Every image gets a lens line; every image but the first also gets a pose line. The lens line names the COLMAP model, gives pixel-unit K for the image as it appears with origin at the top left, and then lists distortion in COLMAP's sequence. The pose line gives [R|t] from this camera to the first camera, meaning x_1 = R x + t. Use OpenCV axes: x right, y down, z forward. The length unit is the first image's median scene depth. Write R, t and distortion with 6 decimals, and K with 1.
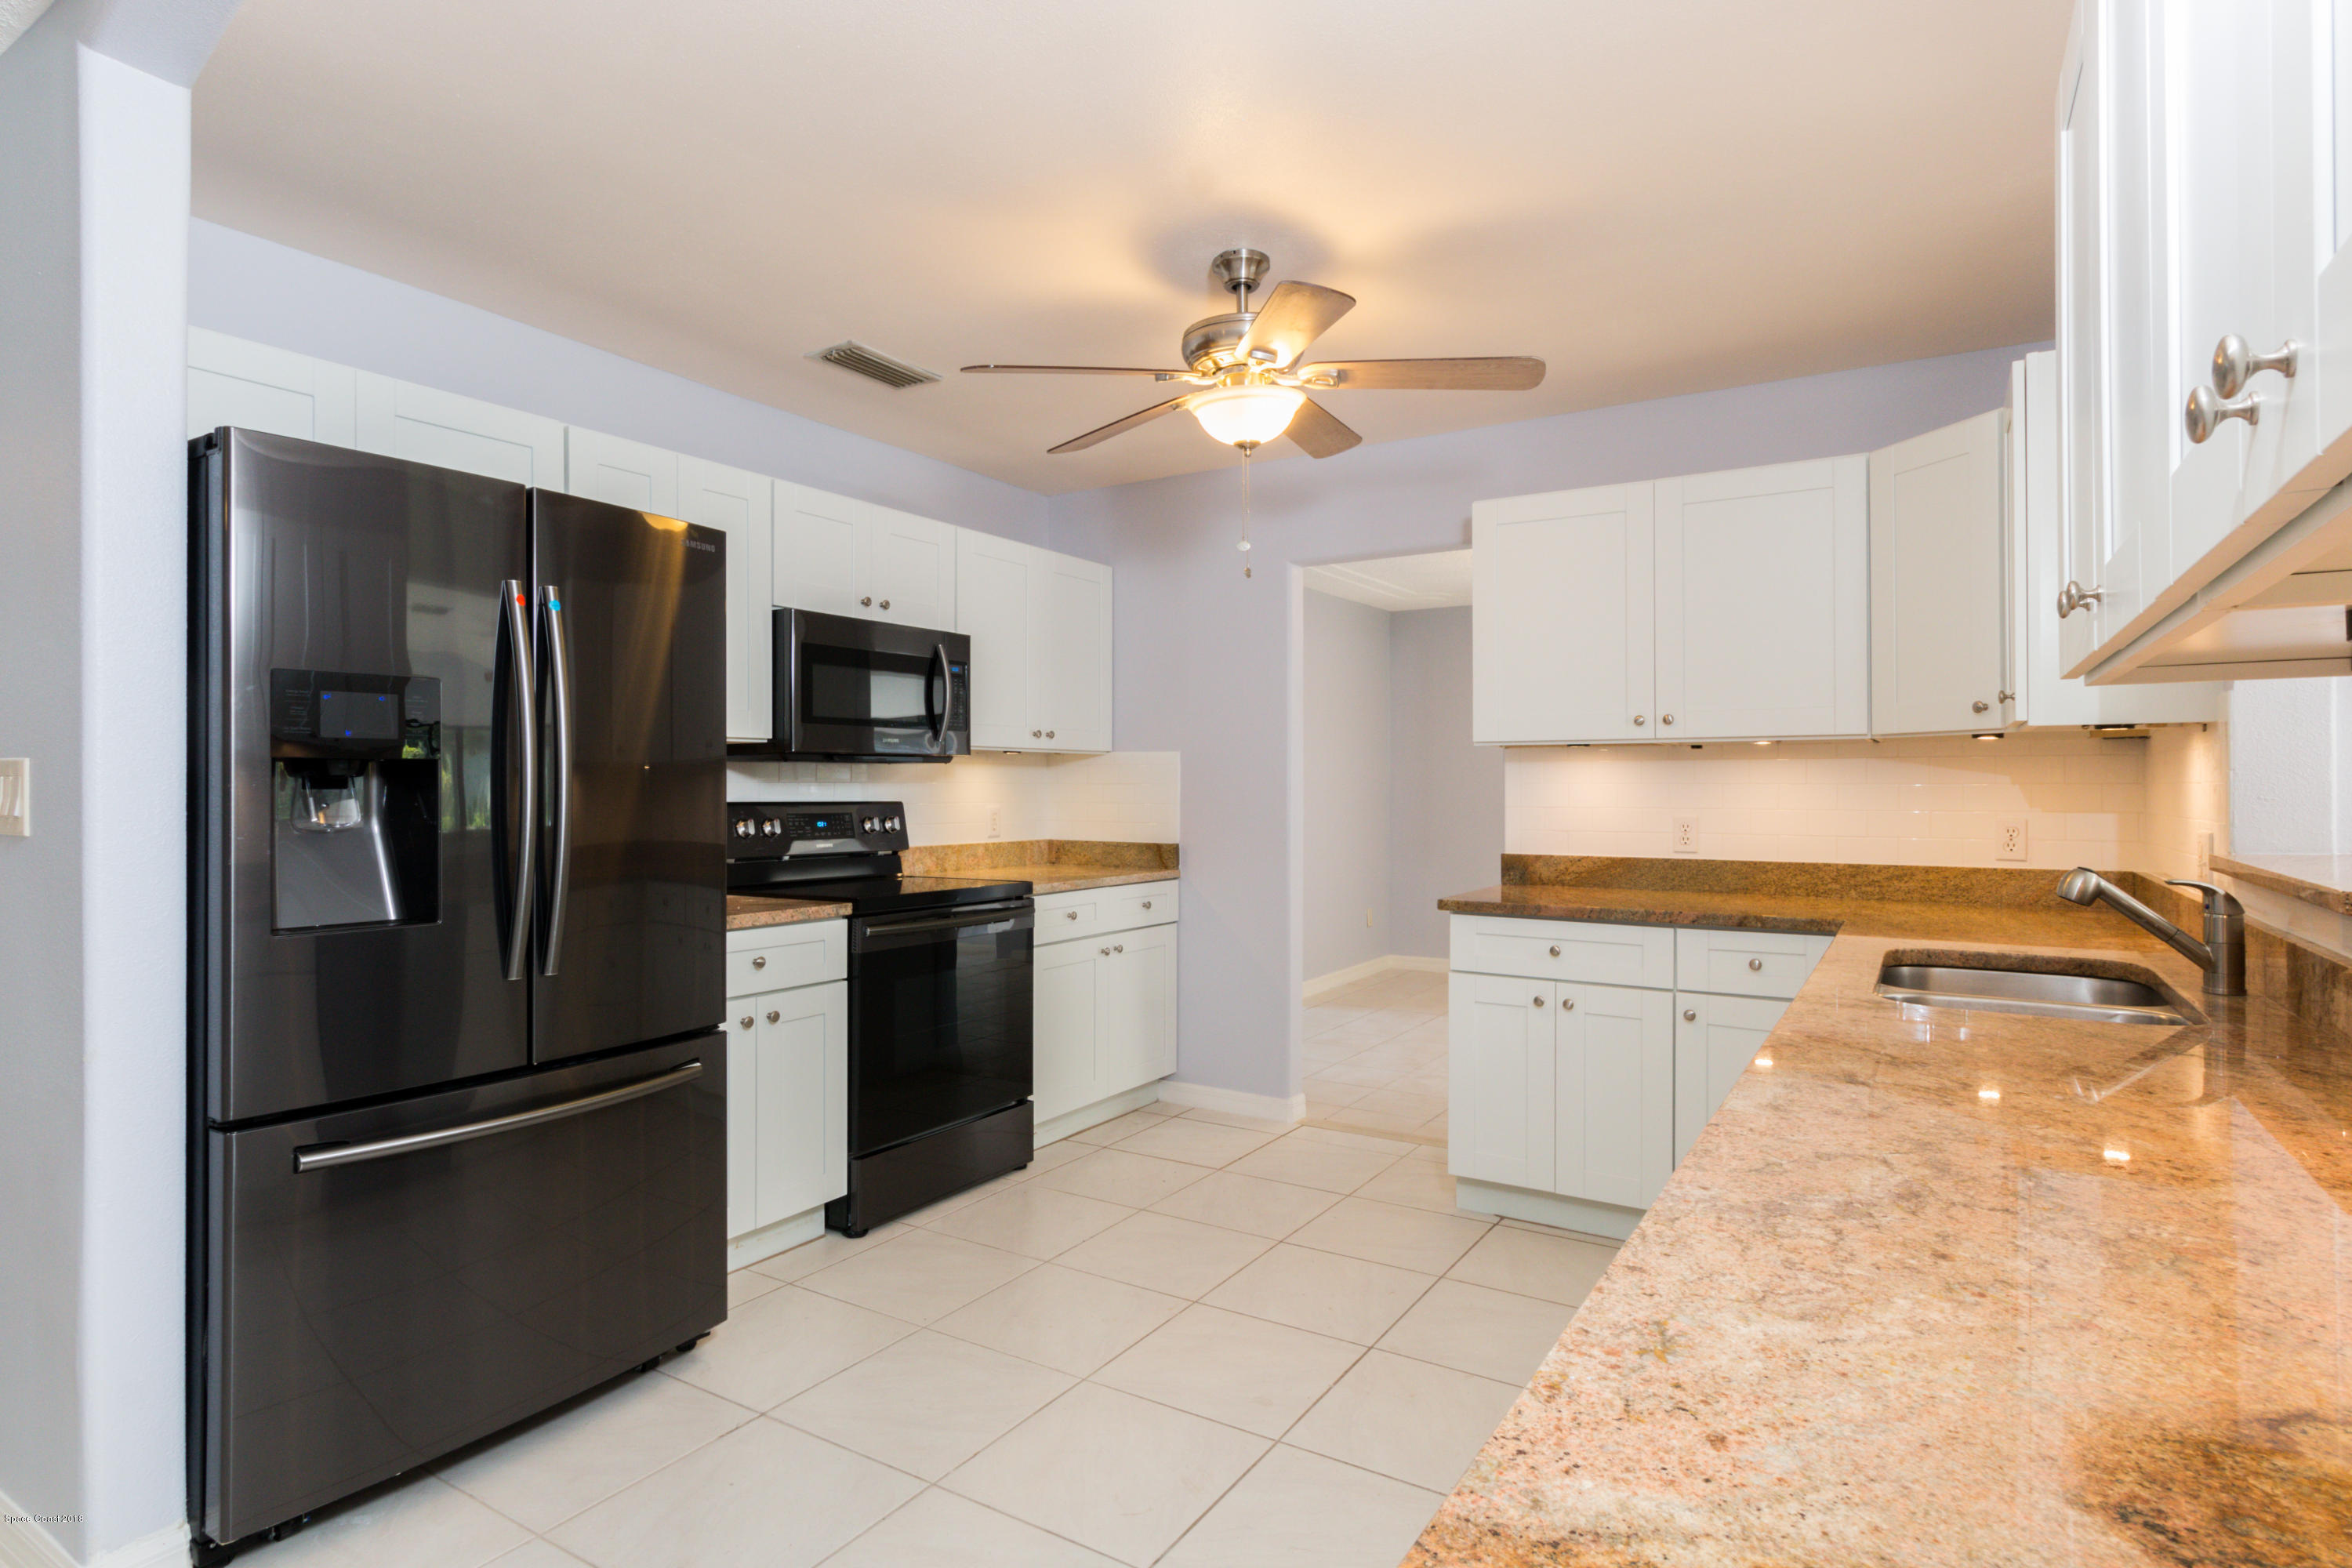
lens RADIAL K [[1177.6, 0, 1176.2], [0, 1177.6, 770.1], [0, 0, 1]] dist [0.000242, 0.000113]
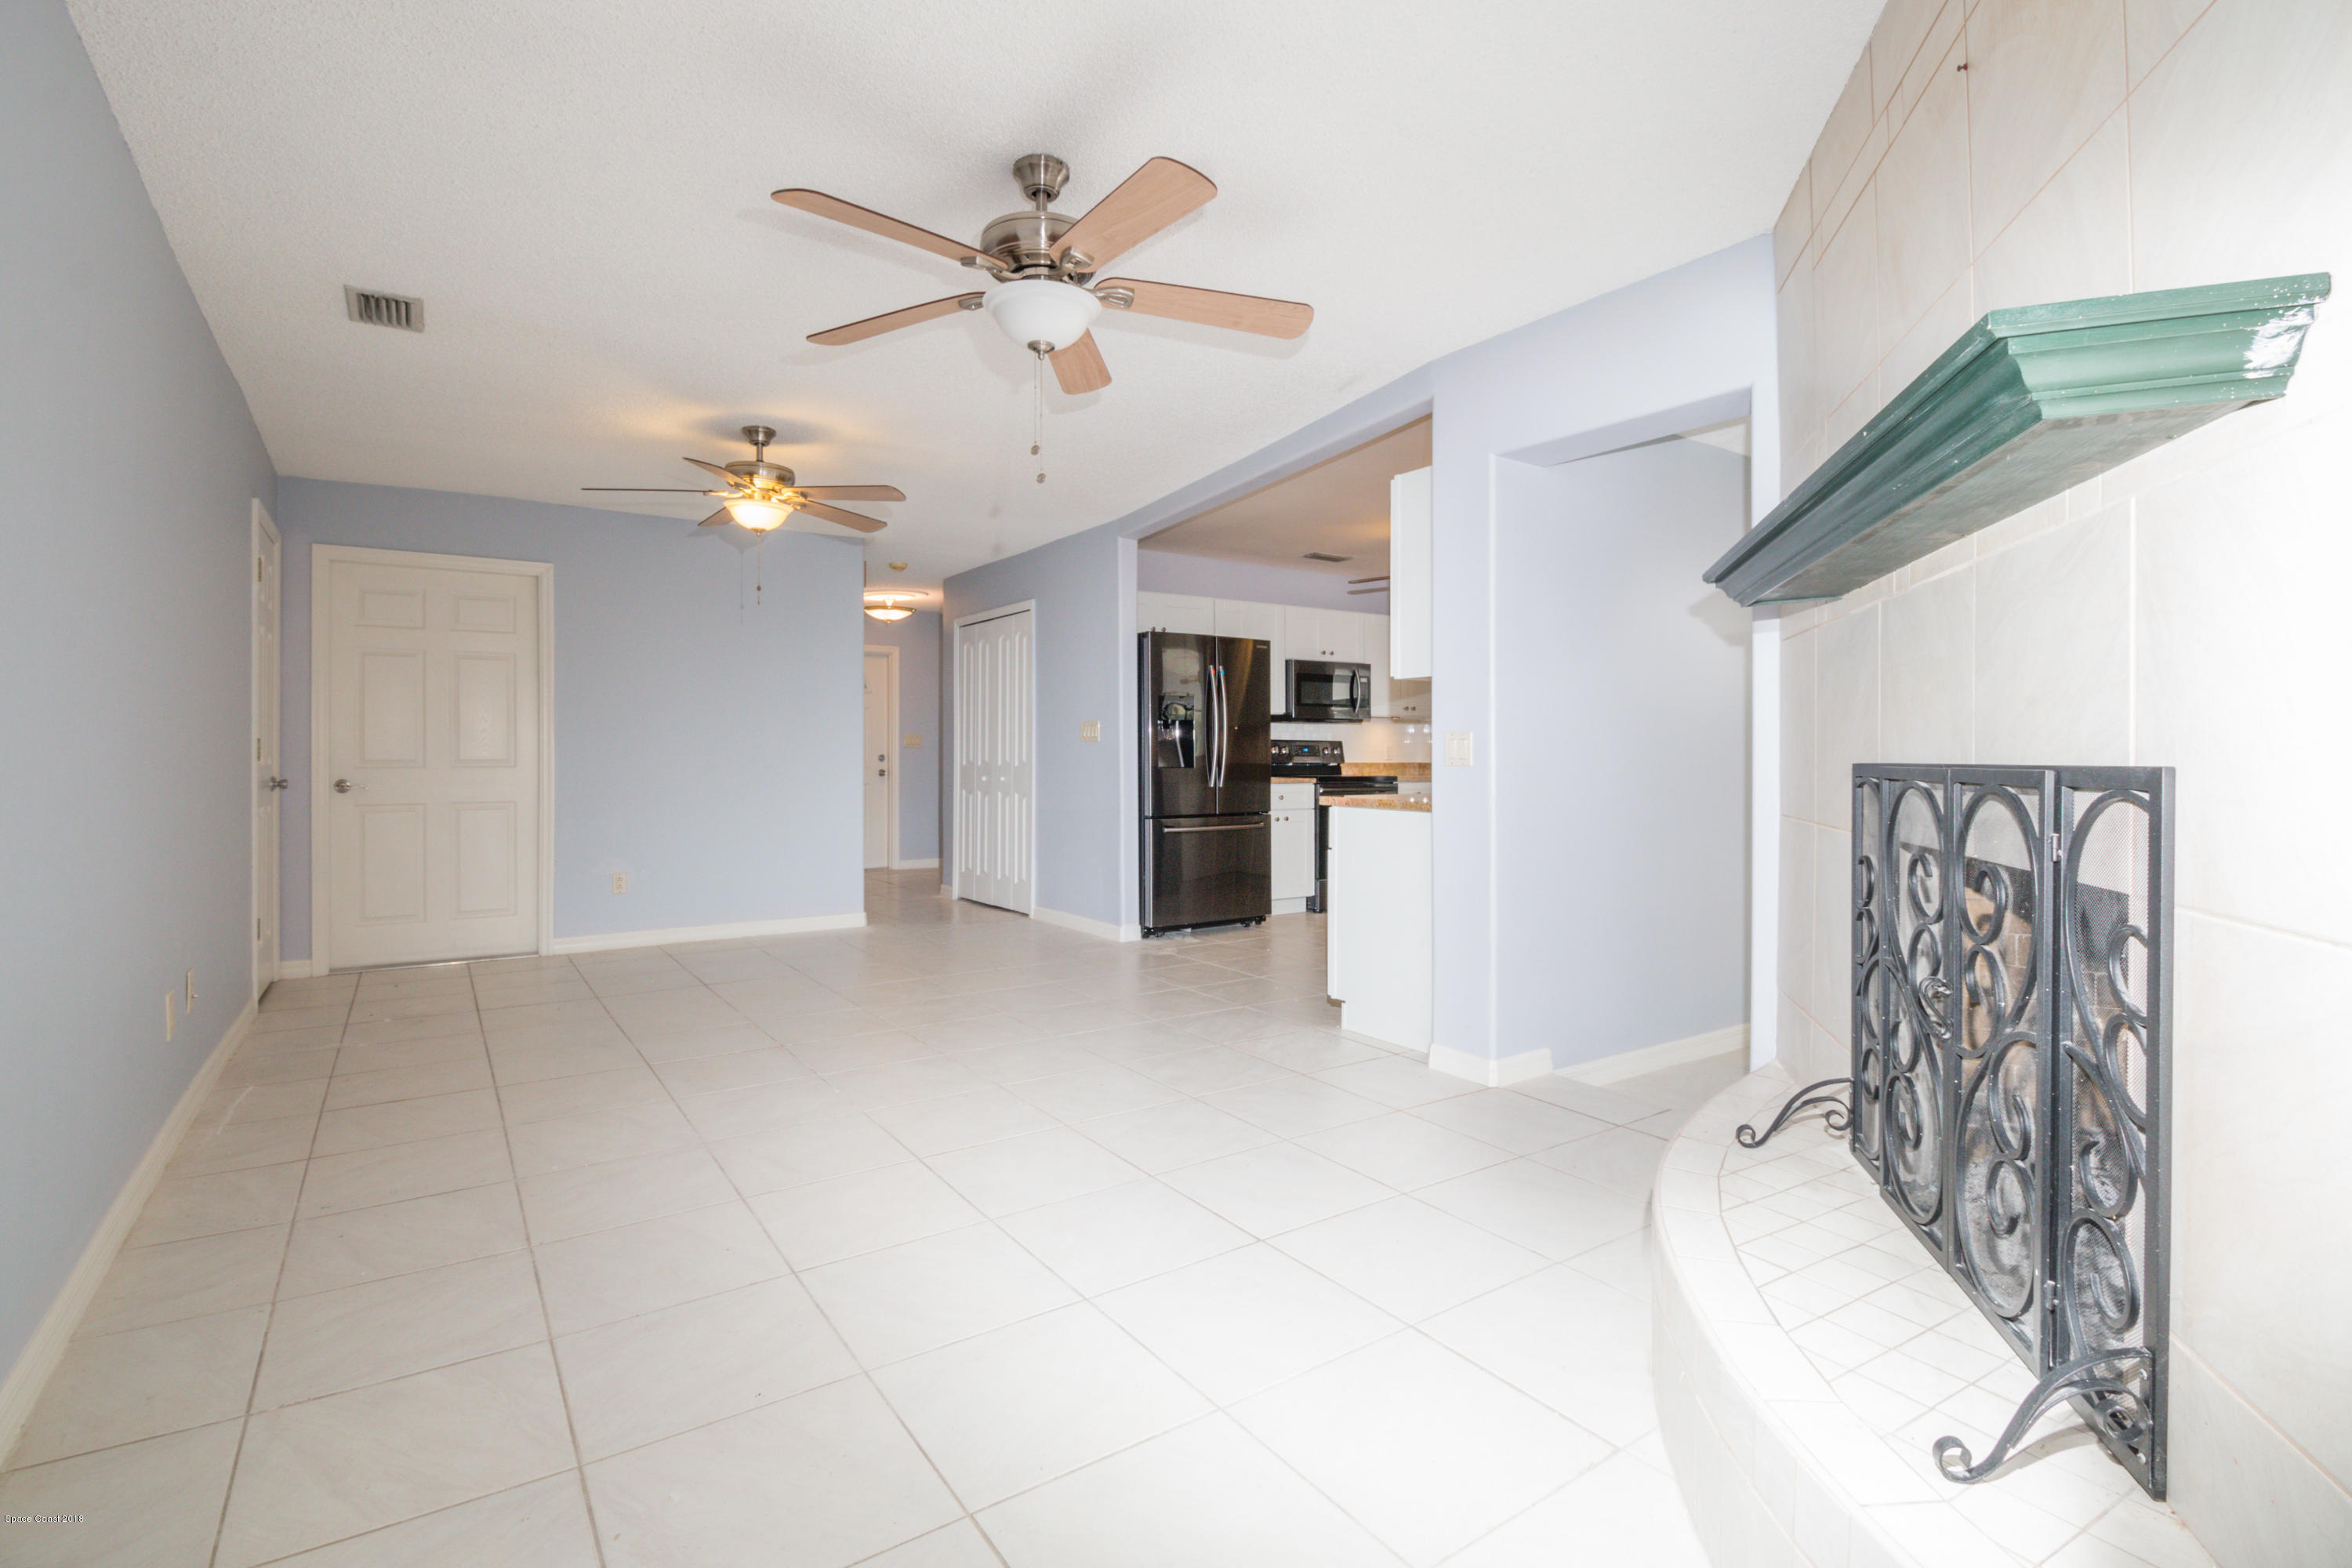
lens RADIAL K [[1125.4, 0, 1178.9], [0, 1125.4, 761.5], [0, 0, 1]] dist [0.002871, 0.000988]
pose [[0.912644, 0.000409, -0.408755, 0.358354], [0.008816, 0.999747, 0.020685, 0.019863], [0.408660, -0.022482, 0.912410, -1.067629]]
